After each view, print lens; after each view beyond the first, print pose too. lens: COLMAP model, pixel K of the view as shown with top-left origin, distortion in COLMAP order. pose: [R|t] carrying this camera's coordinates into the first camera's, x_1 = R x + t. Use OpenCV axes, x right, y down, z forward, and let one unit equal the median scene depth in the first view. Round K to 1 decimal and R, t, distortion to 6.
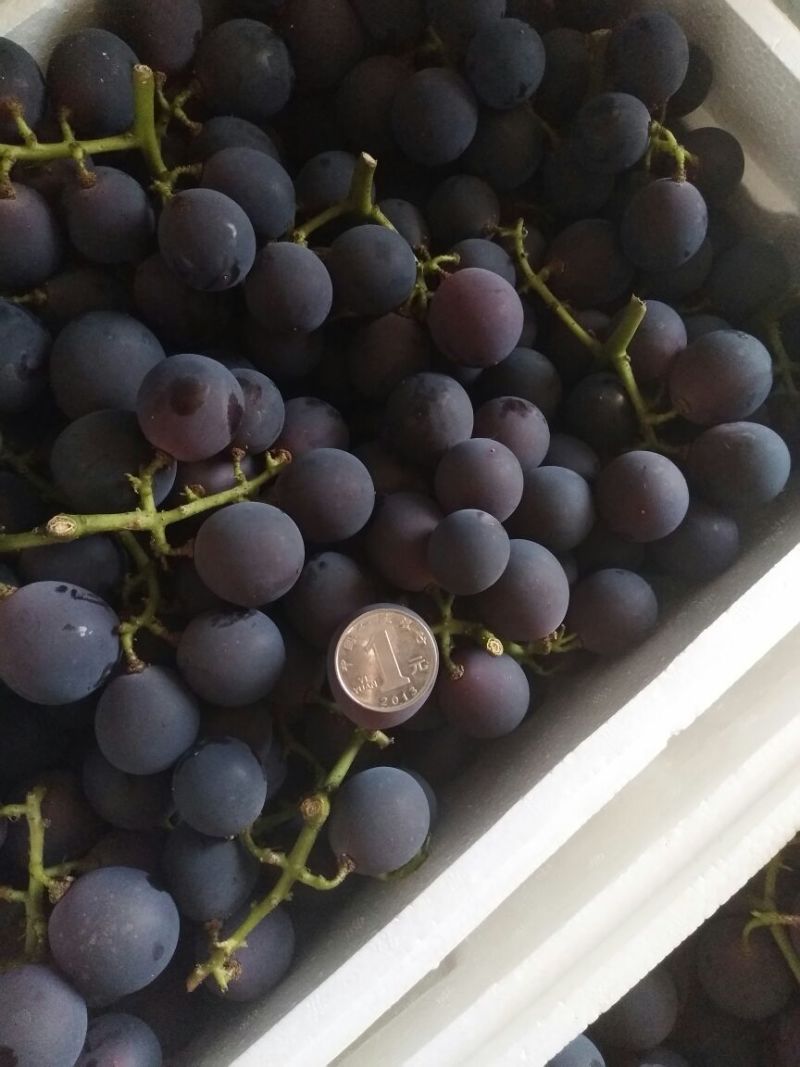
lens RADIAL K [[840.8, 0, 400.0], [0, 840.8, 533.5], [0, 0, 1]] dist [0.105762, -0.167068]
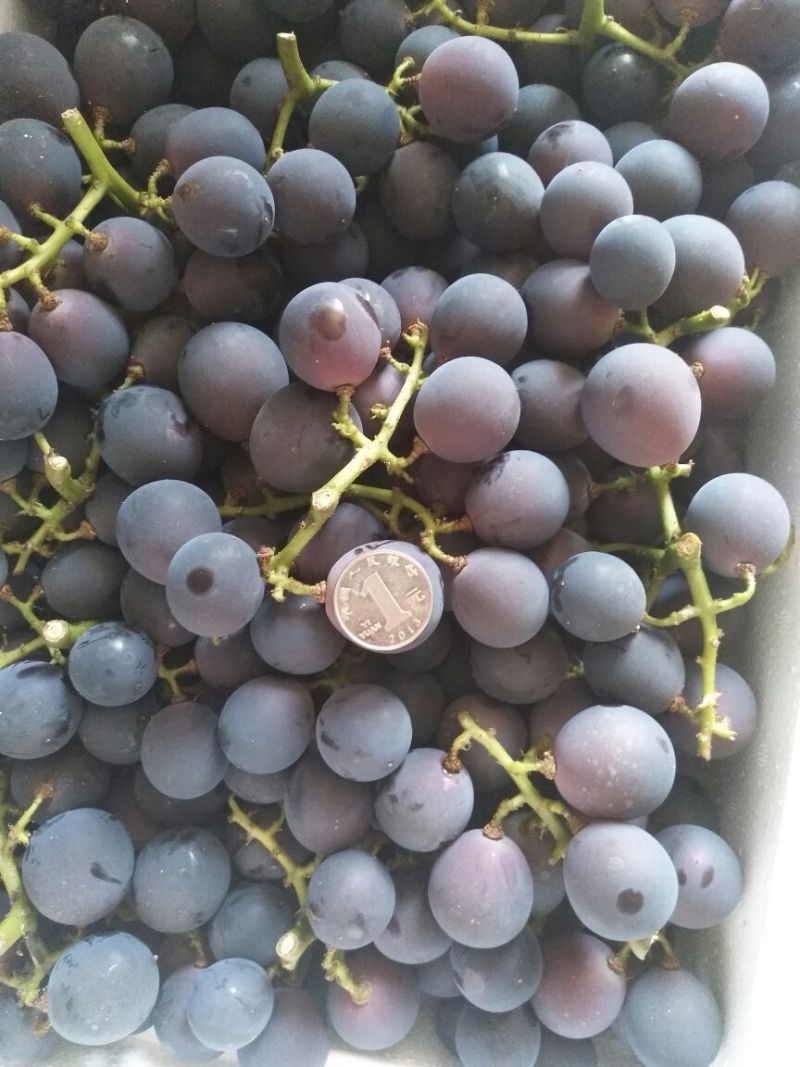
lens RADIAL K [[840.8, 0, 400.0], [0, 840.8, 533.5], [0, 0, 1]] dist [0.105762, -0.167068]
pose [[0.748620, -0.658905, -0.073569, -0.253938], [0.662302, 0.748304, 0.037389, 0.041478], [0.030416, -0.076715, 0.996589, -0.020507]]
